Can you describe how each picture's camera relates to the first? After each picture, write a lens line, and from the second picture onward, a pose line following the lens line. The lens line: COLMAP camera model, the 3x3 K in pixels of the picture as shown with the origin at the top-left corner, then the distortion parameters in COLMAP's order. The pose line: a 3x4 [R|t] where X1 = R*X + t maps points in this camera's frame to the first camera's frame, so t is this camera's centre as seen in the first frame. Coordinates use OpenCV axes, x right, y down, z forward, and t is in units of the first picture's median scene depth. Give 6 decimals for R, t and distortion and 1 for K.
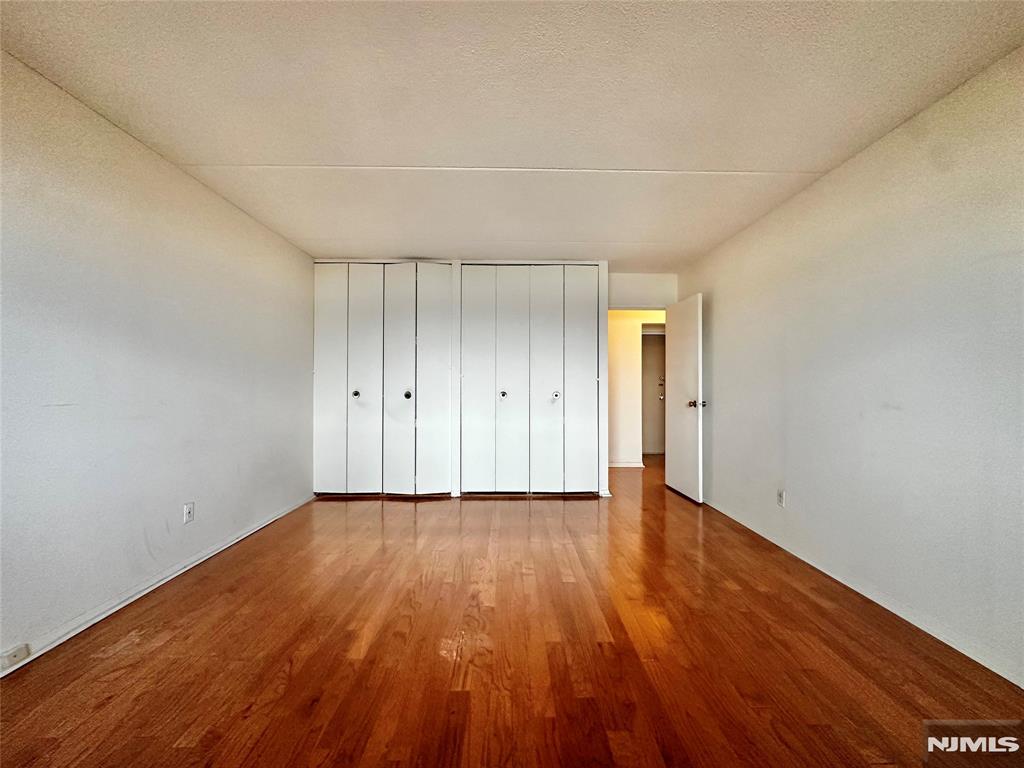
lens RADIAL K [[408.0, 0, 512.5], [0, 408.0, 385.1], [0, 0, 1]] dist [-0.004638, 0.000465]
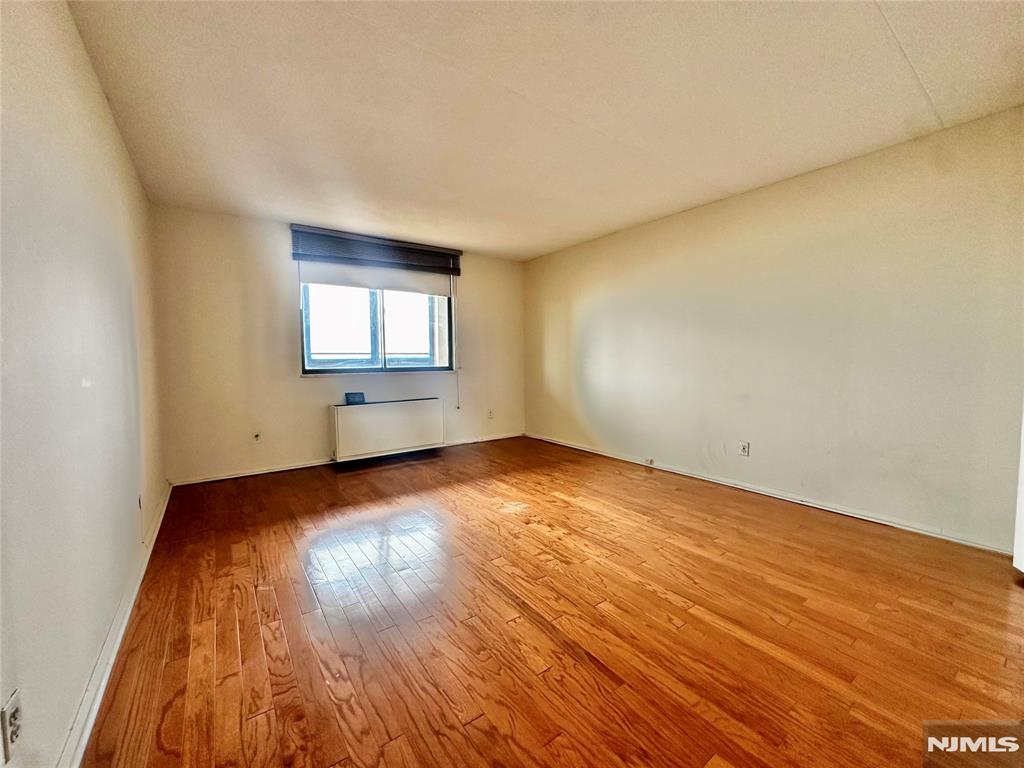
lens RADIAL K [[408.0, 0, 512.4], [0, 408.0, 384.2], [0, 0, 1]] dist [-0.004638, 0.000465]
pose [[-0.818280, 0.041205, -0.573341, 0.763035], [0.008331, 0.998173, 0.059847, 0.017358], [0.574760, 0.044195, -0.817128, 2.120643]]
